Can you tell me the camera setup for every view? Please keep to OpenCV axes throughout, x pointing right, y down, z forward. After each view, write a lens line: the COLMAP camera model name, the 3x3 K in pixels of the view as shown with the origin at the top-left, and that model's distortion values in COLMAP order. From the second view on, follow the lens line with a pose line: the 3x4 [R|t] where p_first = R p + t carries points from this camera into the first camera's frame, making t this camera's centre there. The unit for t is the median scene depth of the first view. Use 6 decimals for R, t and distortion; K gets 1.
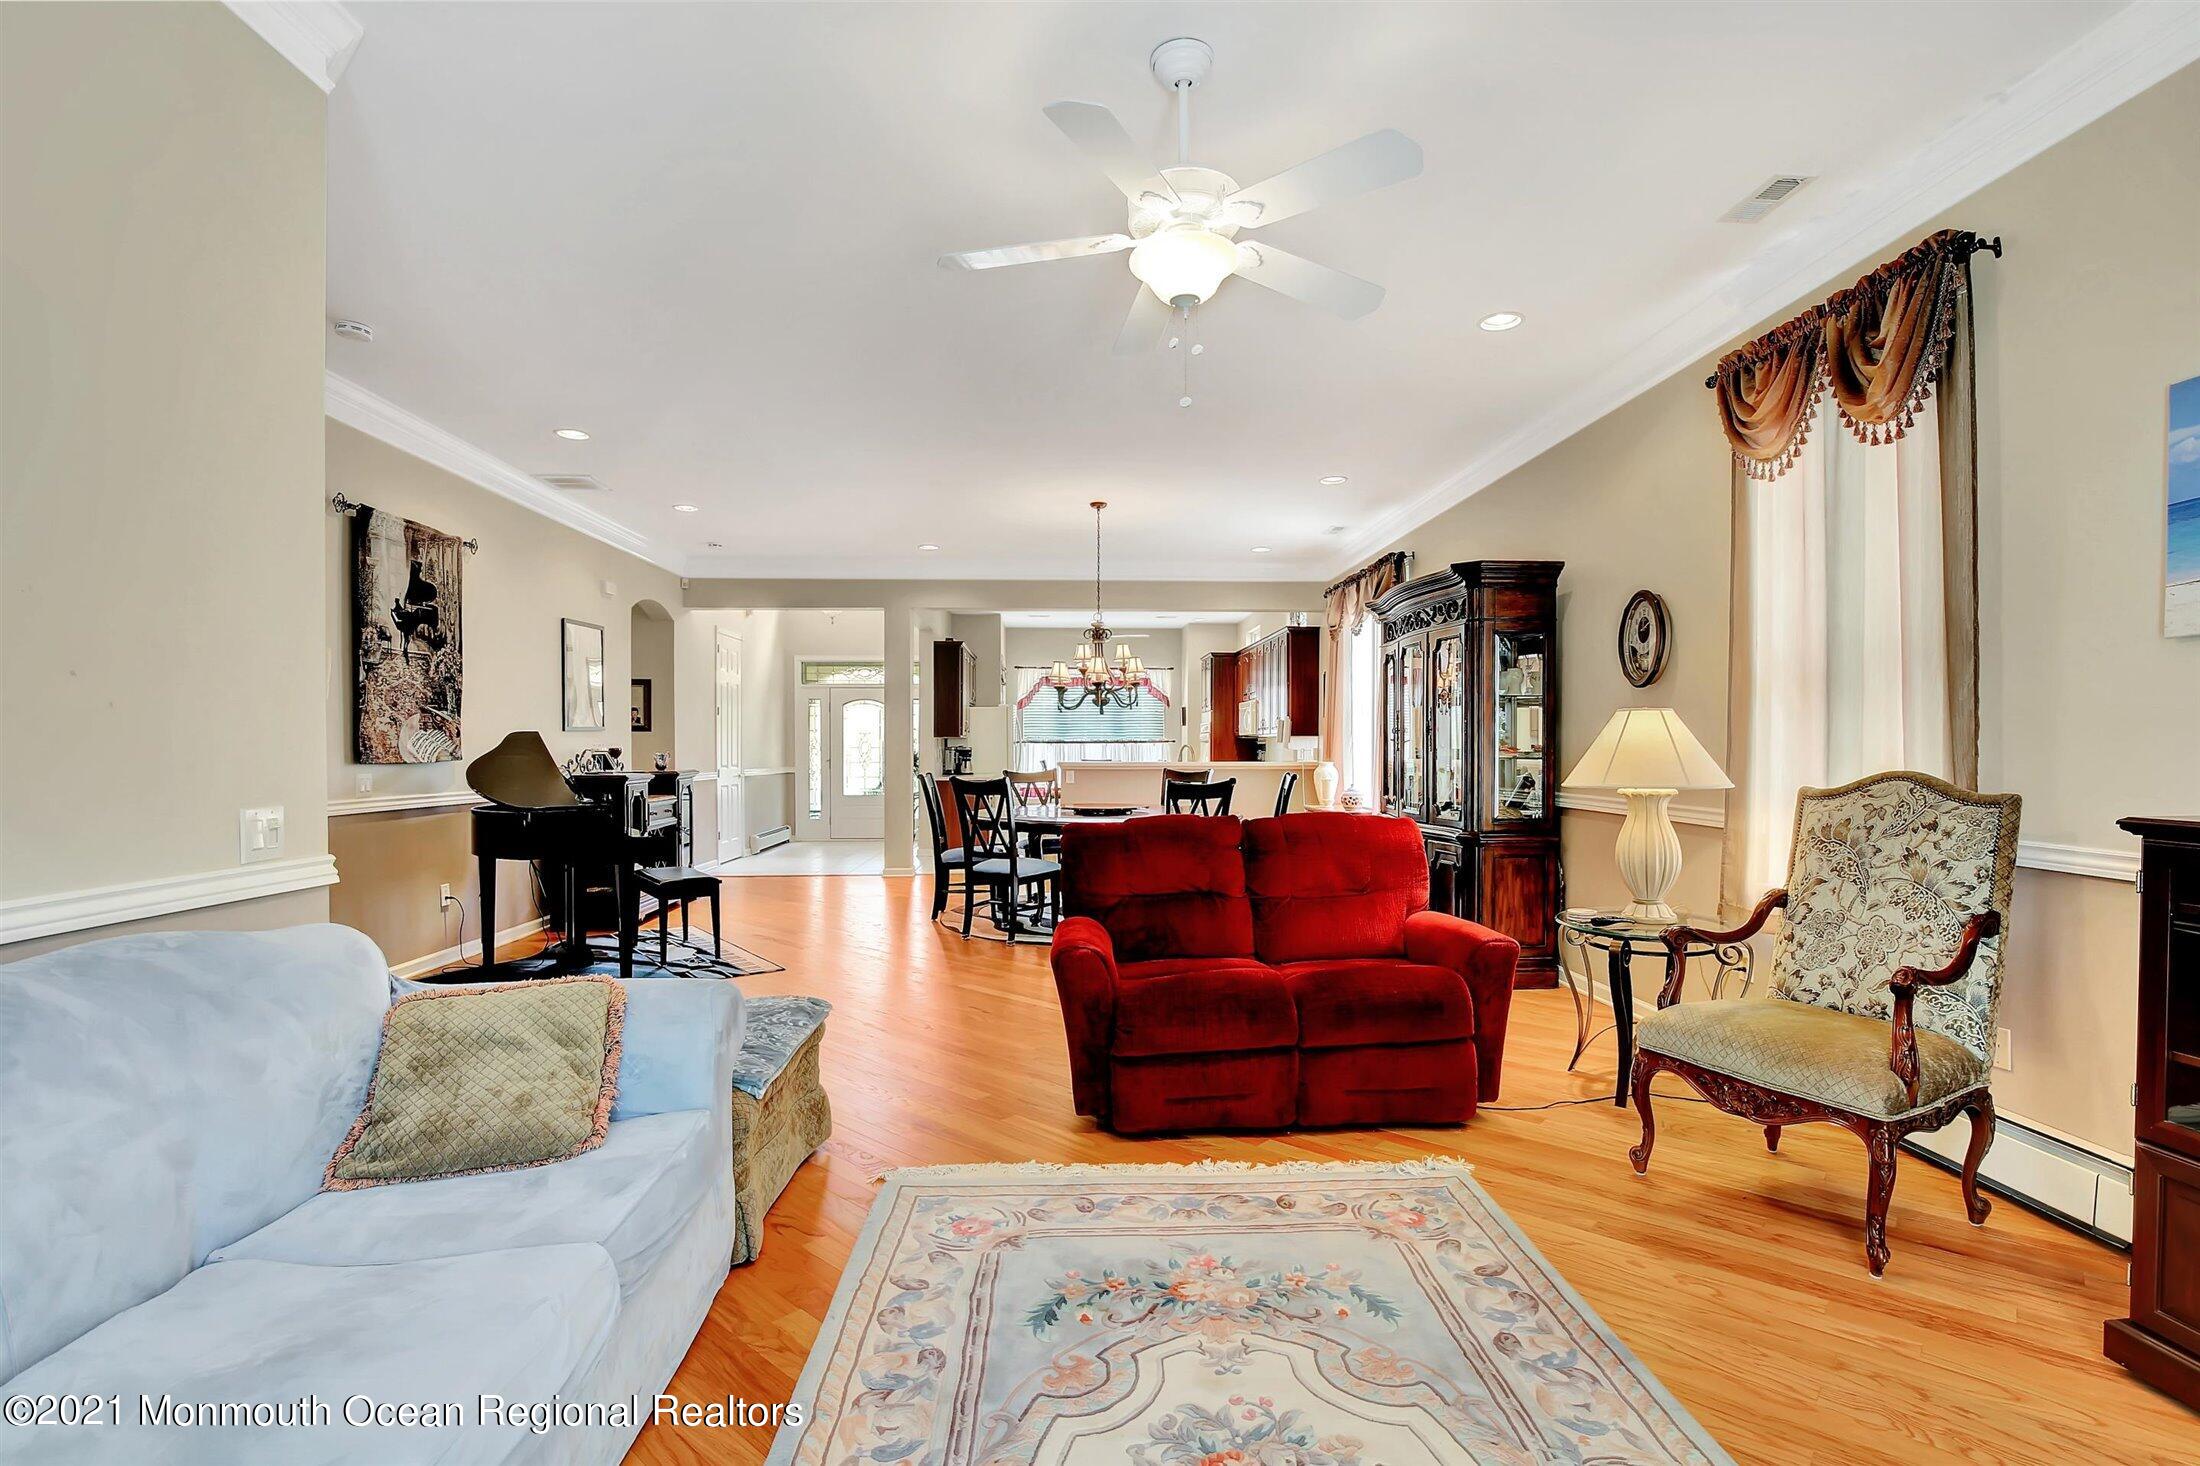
lens RADIAL K [[1033.6, 0, 1116.5], [0, 1033.6, 751.8], [0, 0, 1]] dist [-0.025337, -0.000711]
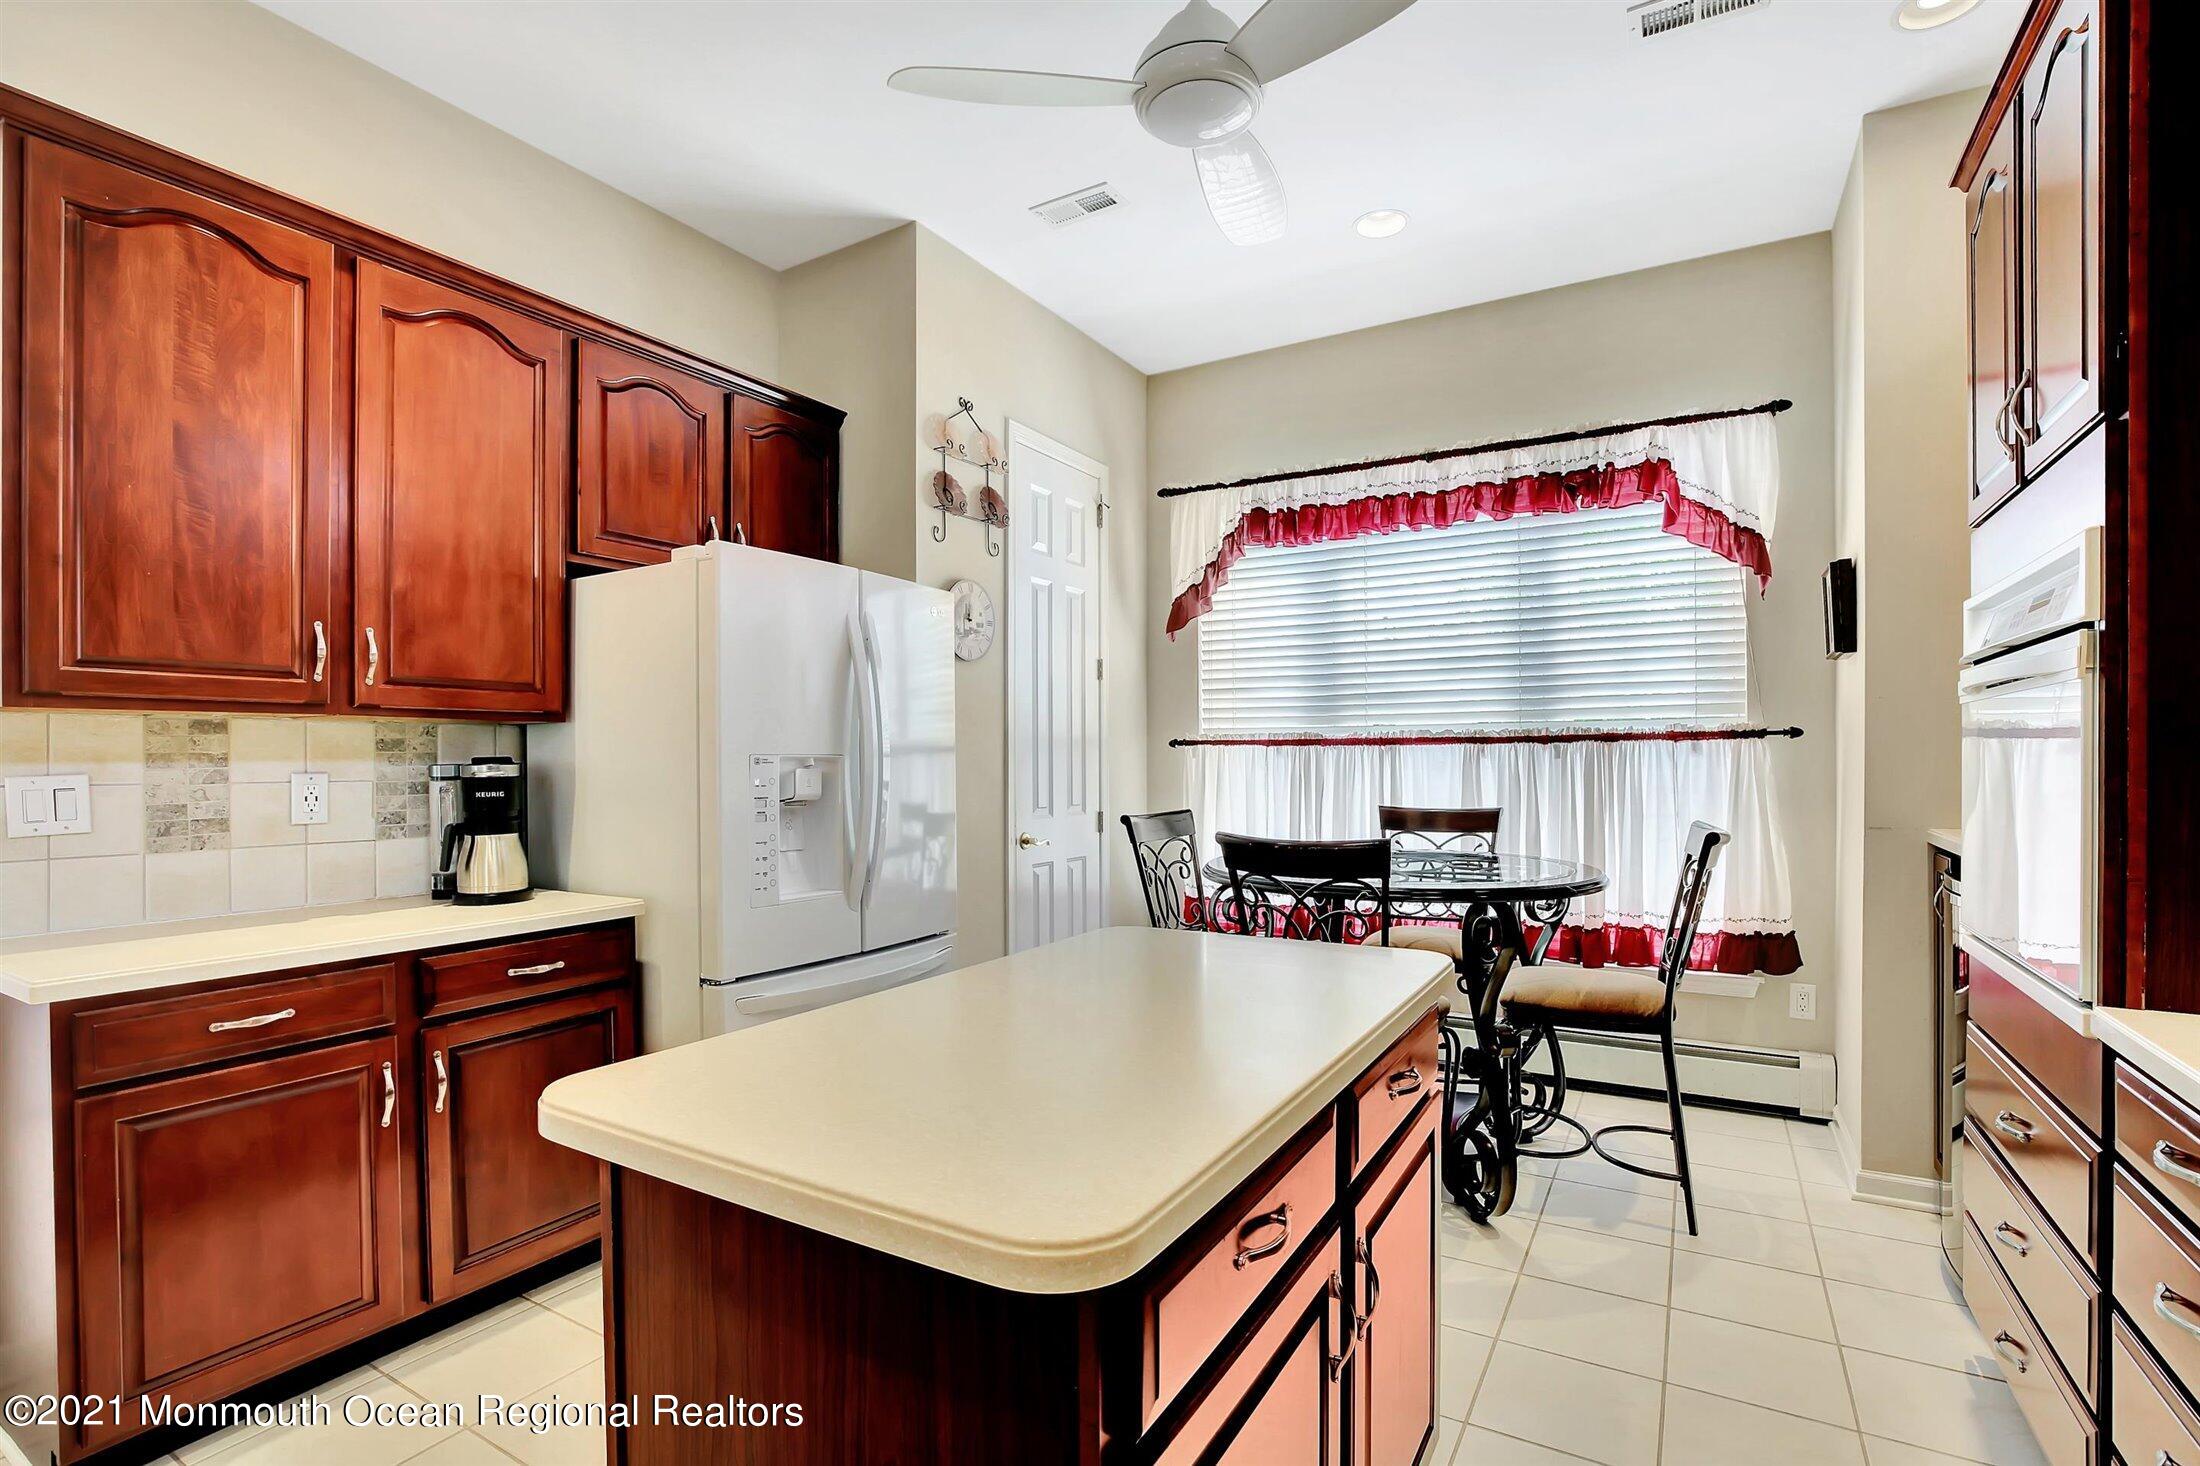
lens RADIAL K [[1026.4, 0, 1124.8], [0, 1026.4, 769.9], [0, 0, 1]] dist [-0.024099, 0.000222]
pose [[0.840997, 0.003276, -0.541029, 0.156946], [0.001386, 0.999965, 0.008209, -0.013543], [0.541037, -0.007653, 0.840964, 2.191823]]
